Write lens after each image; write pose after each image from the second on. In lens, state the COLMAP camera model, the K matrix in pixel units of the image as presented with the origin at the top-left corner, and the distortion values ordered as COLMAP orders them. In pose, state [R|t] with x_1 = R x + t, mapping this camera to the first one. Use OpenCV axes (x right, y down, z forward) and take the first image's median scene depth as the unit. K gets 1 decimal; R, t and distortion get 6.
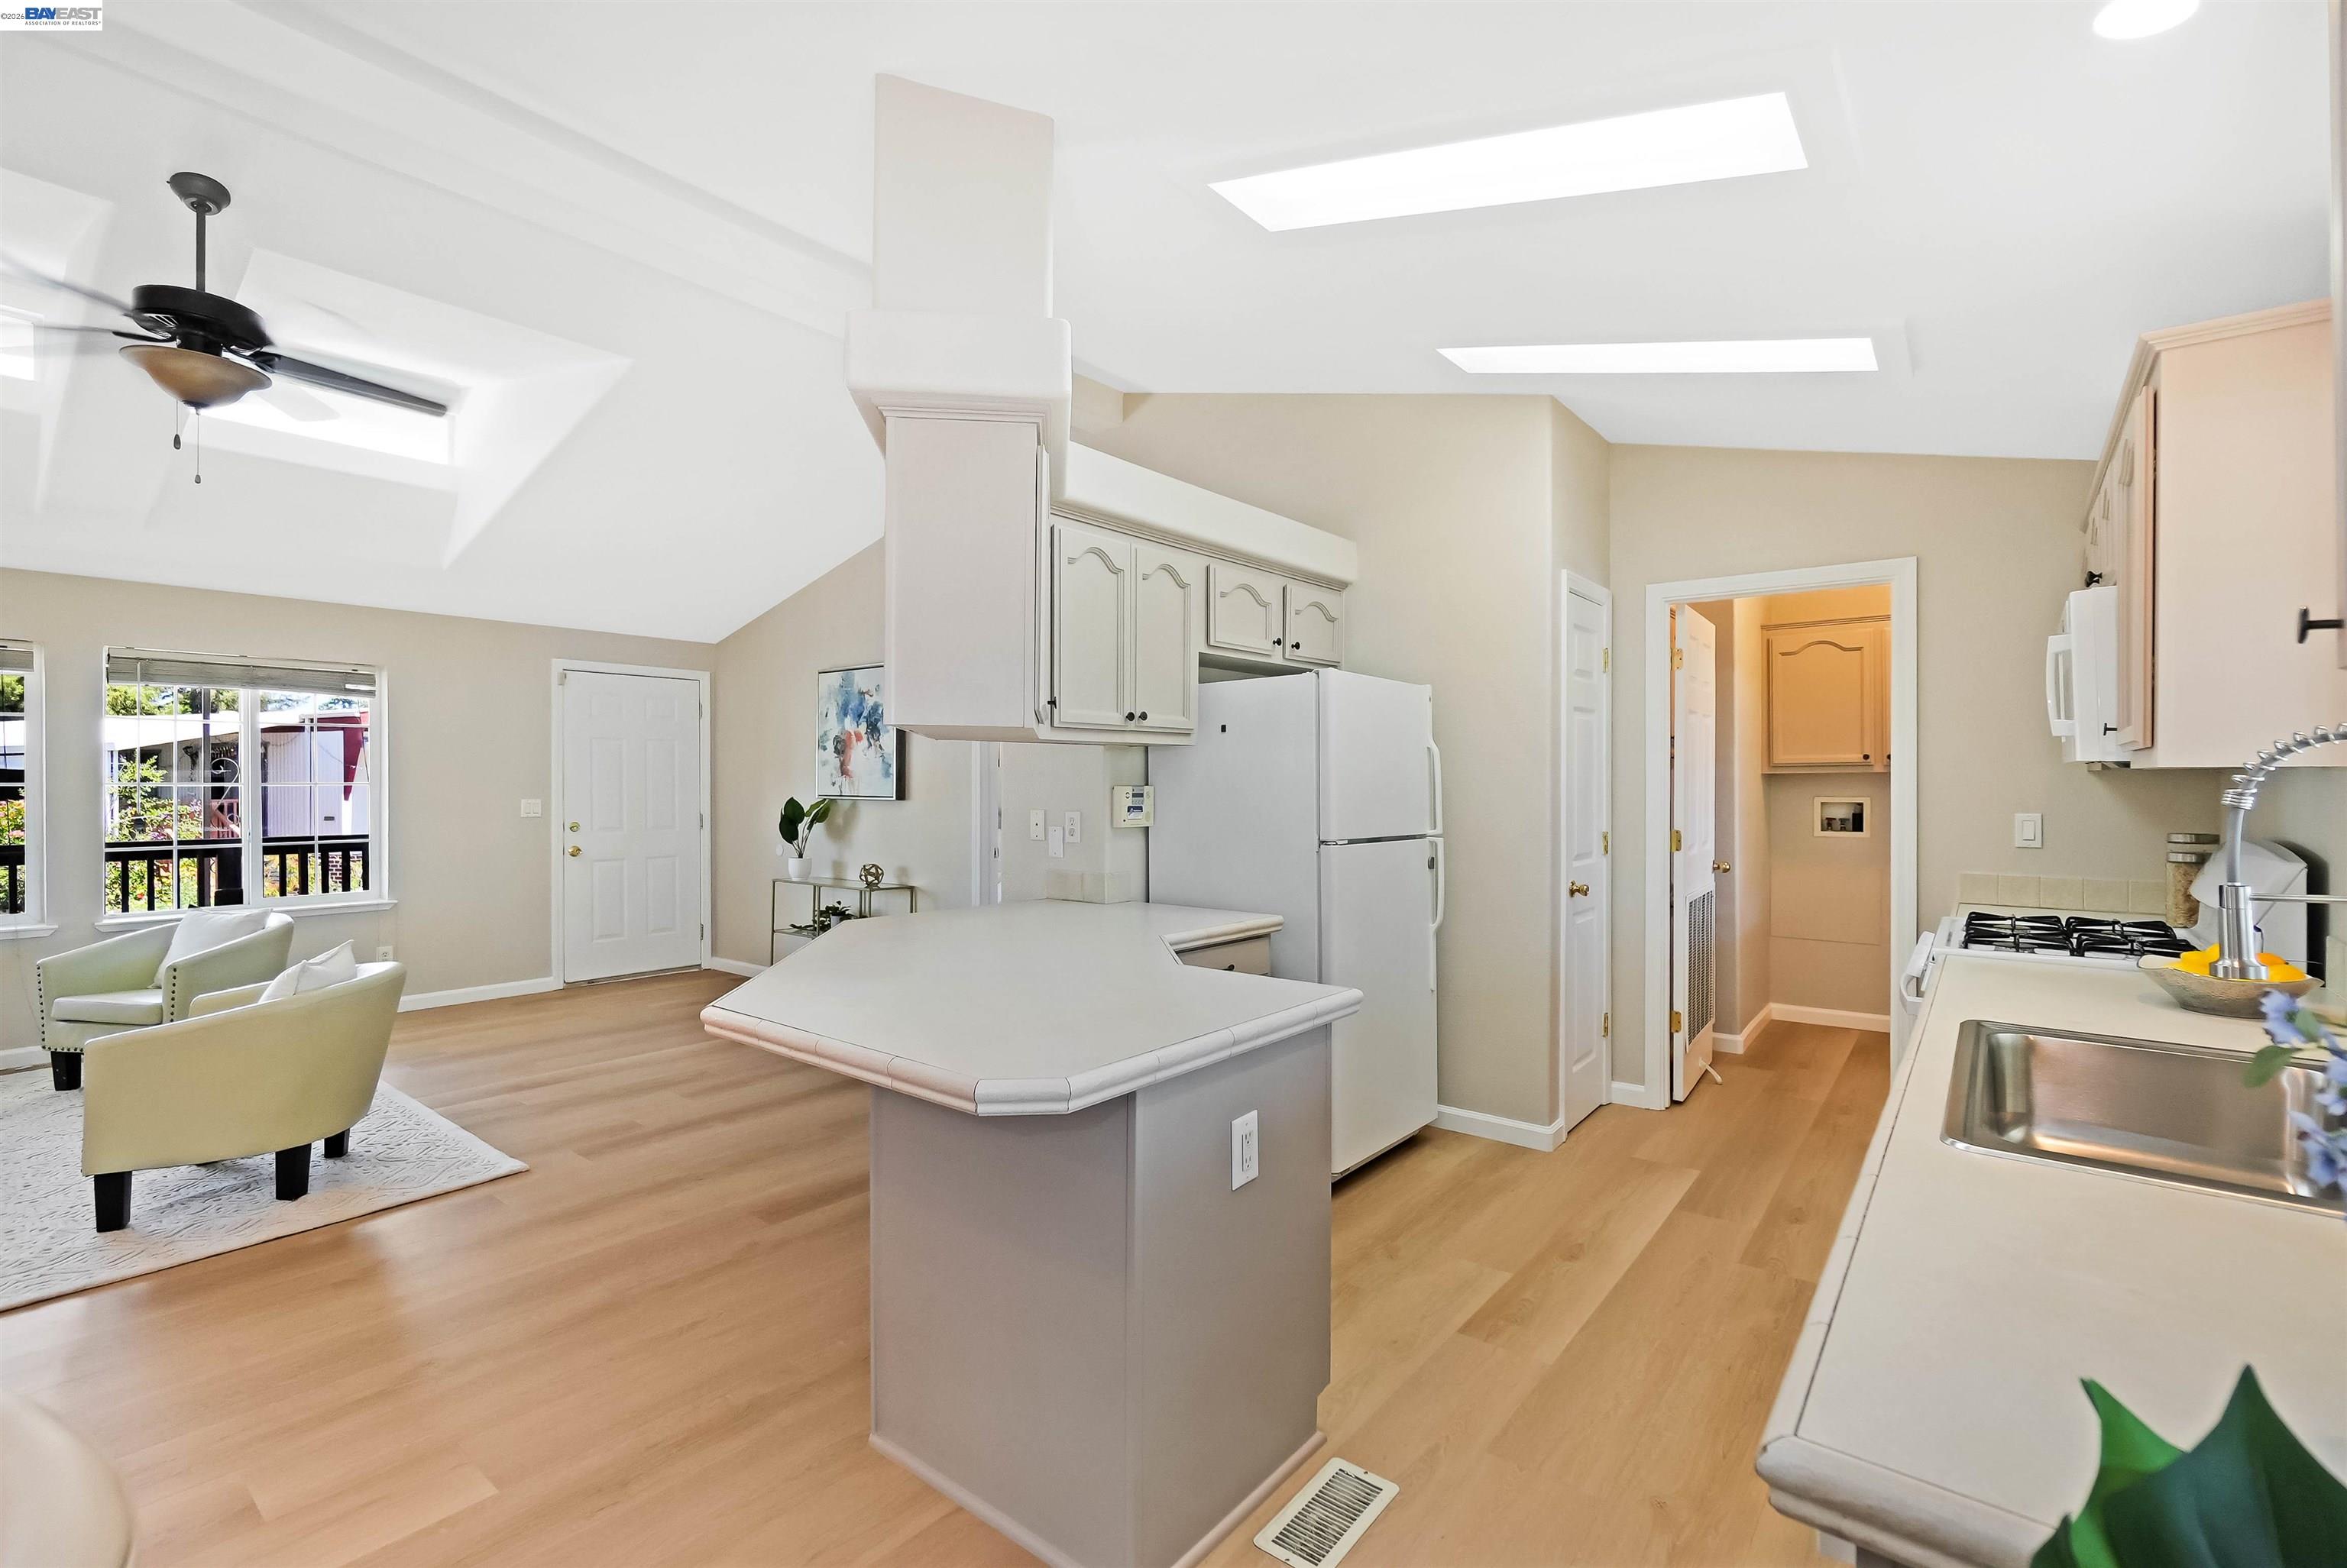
lens RADIAL K [[1041.4, 0, 1182.1], [0, 1041.4, 789.5], [0, 0, 1]] dist [-0.003451, 0.002402]
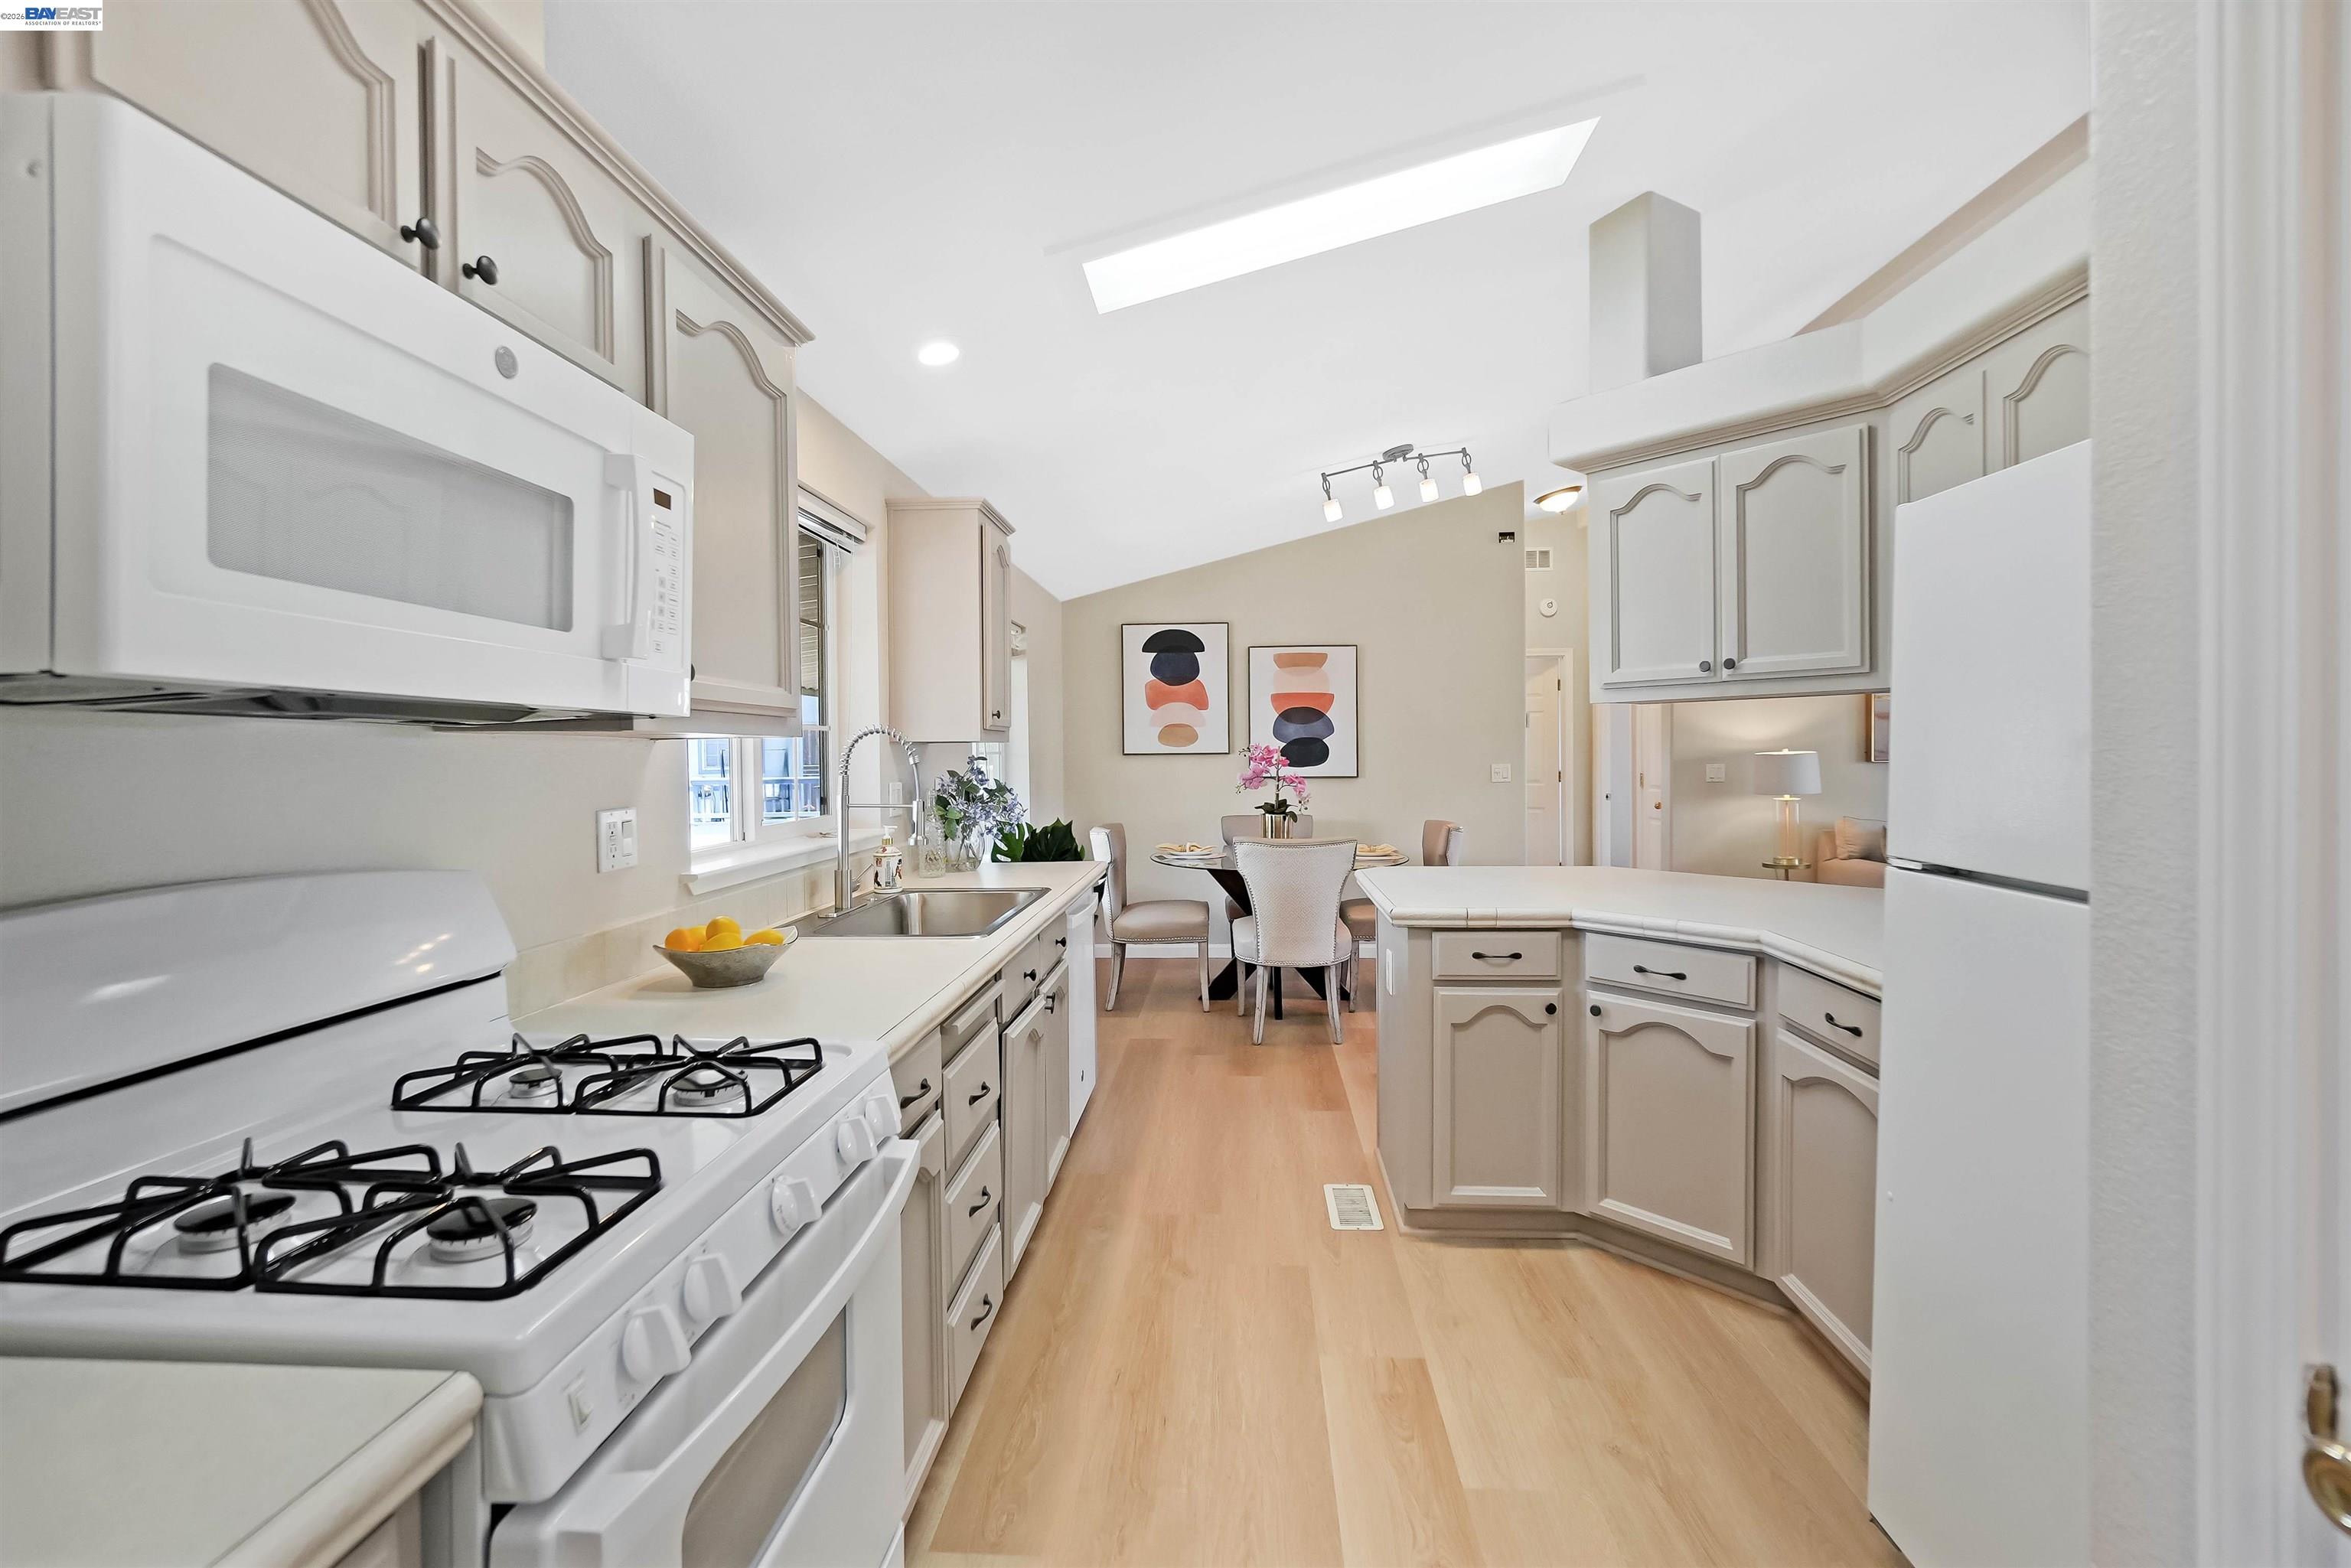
lens RADIAL K [[1020.5, 0, 1162.6], [0, 1020.5, 764.2], [0, 0, 1]] dist [-0.003148, 0.003464]
pose [[-0.831681, 0.008747, -0.555185, 0.619283], [0.000535, 0.999888, 0.014953, -0.004883], [0.555254, 0.012139, -0.831592, 1.057230]]
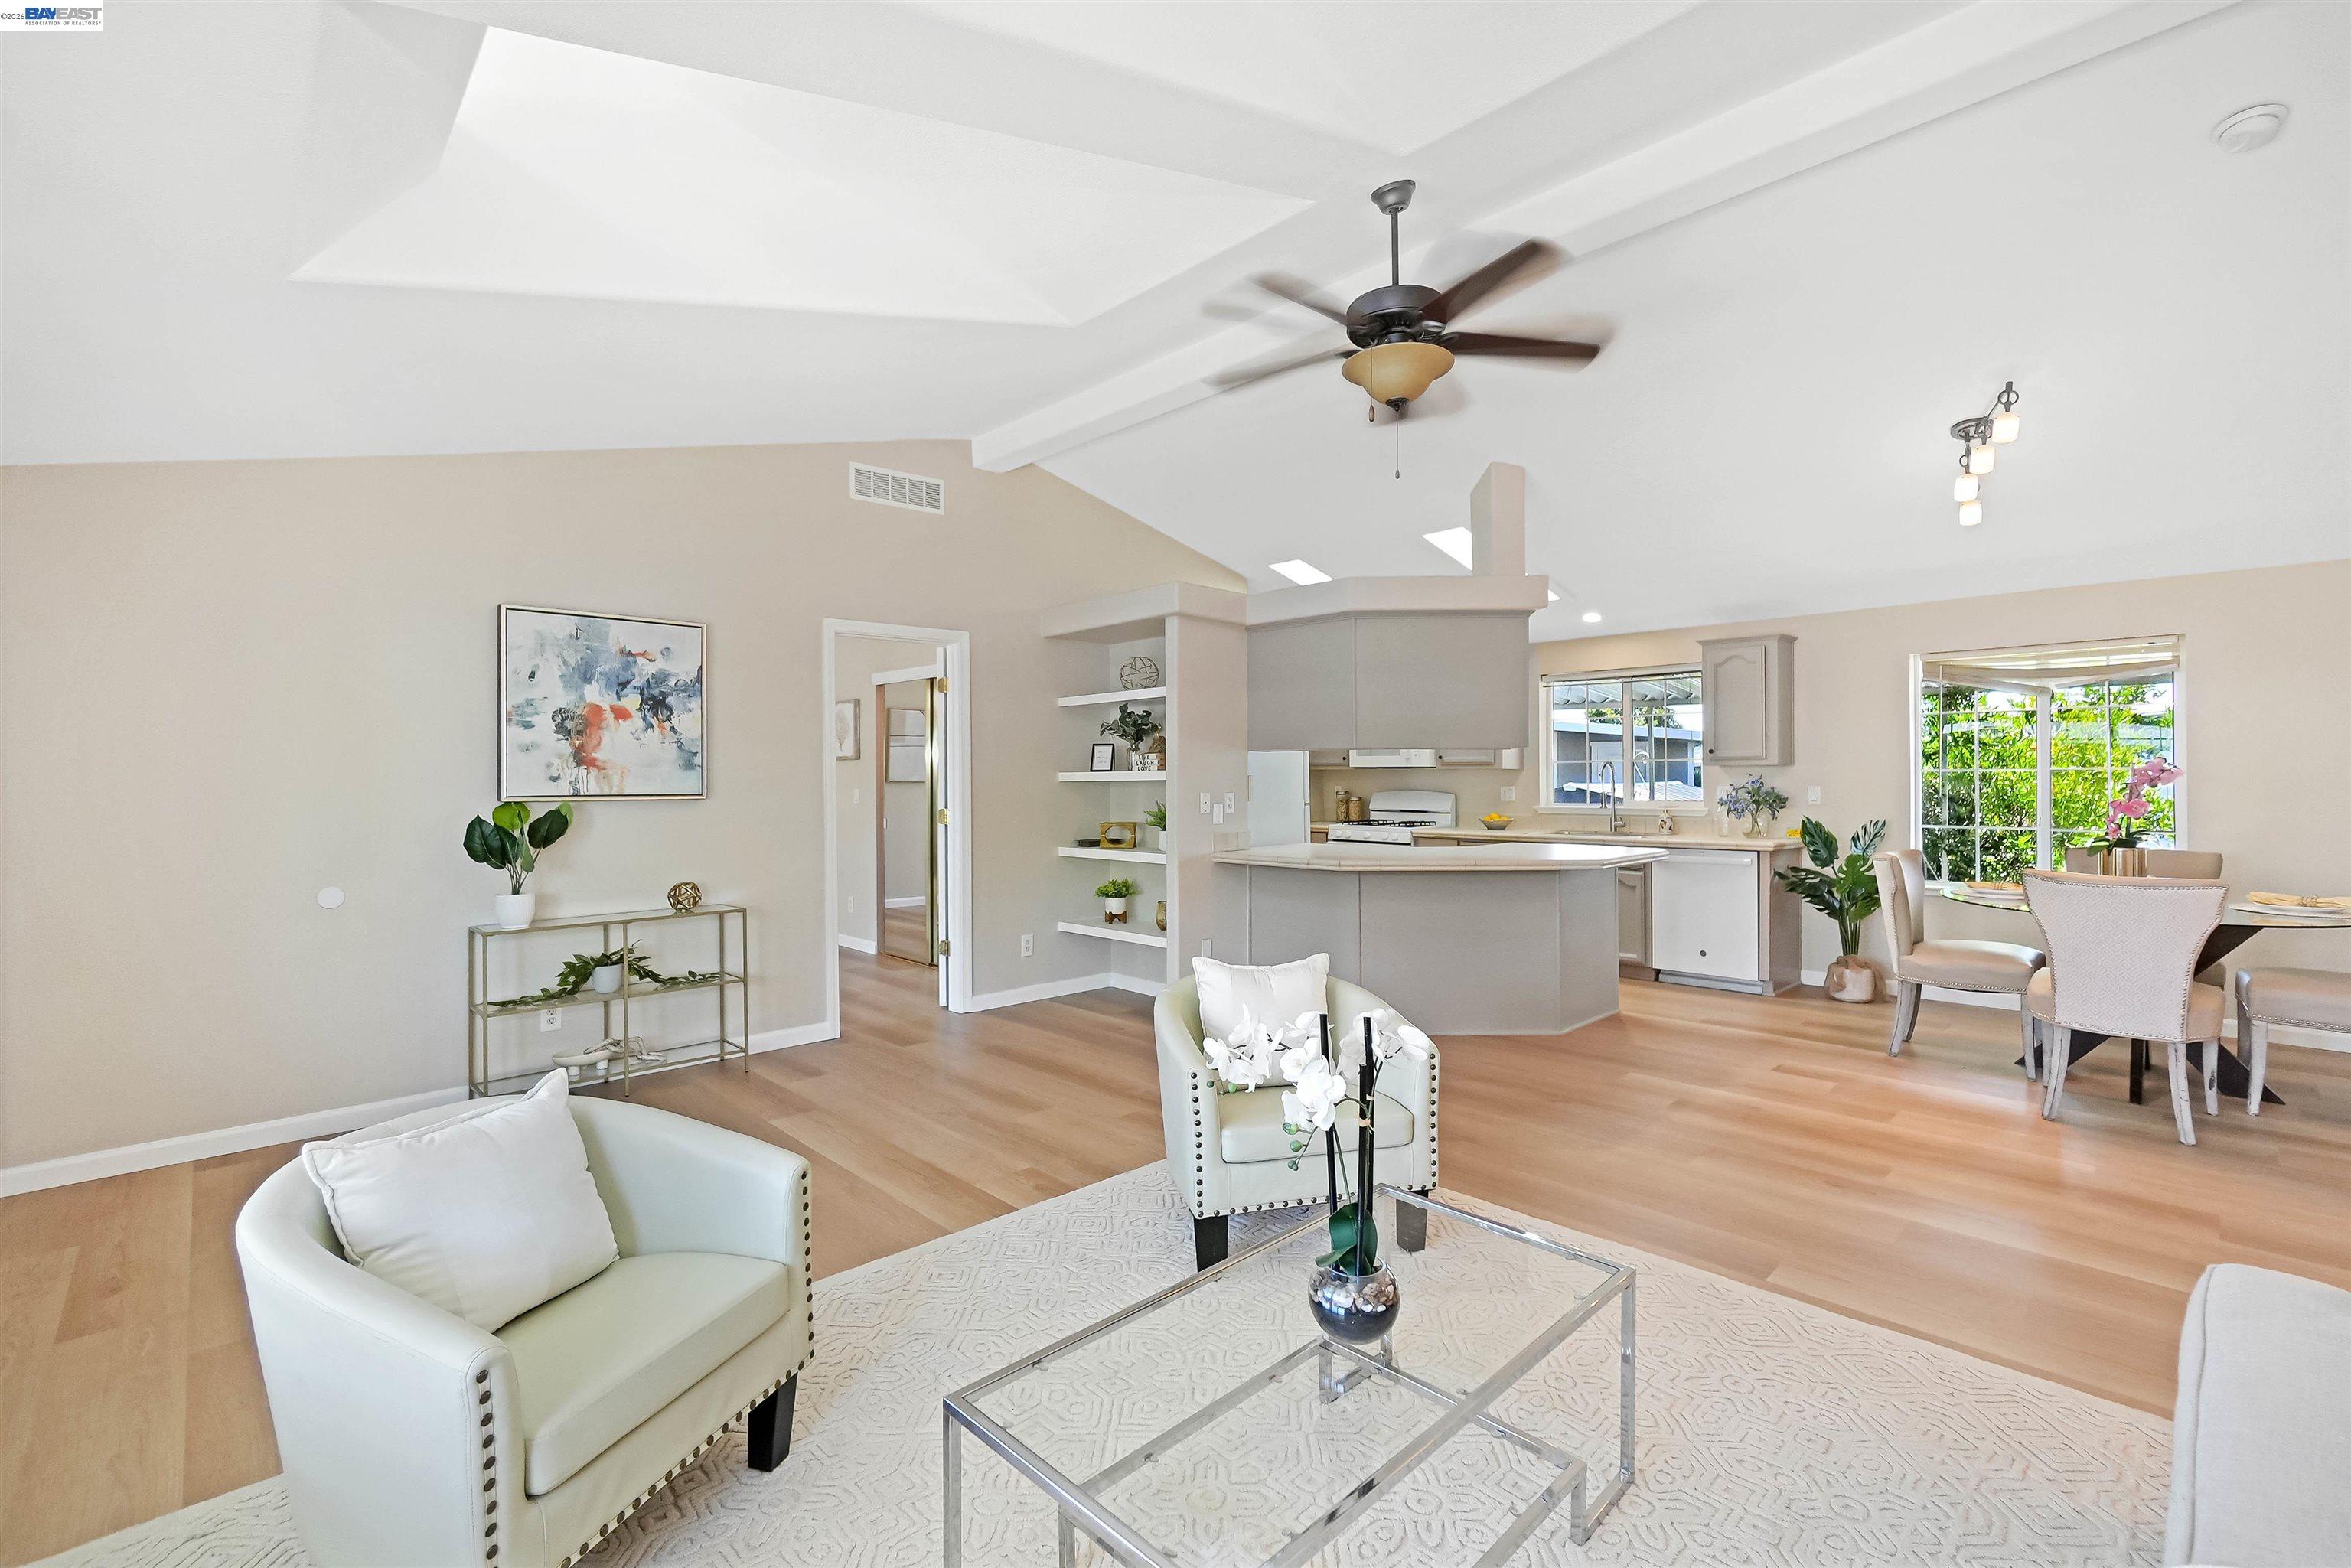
lens RADIAL K [[1020.5, 0, 1190.1], [0, 1020.5, 770.4], [0, 0, 1]] dist [-0.003148, 0.003464]
pose [[0.134693, 0.003331, 0.990882, -1.527568], [0.011224, 0.999925, -0.004887, -0.005125], [-0.990824, 0.011780, 0.134646, 0.820539]]
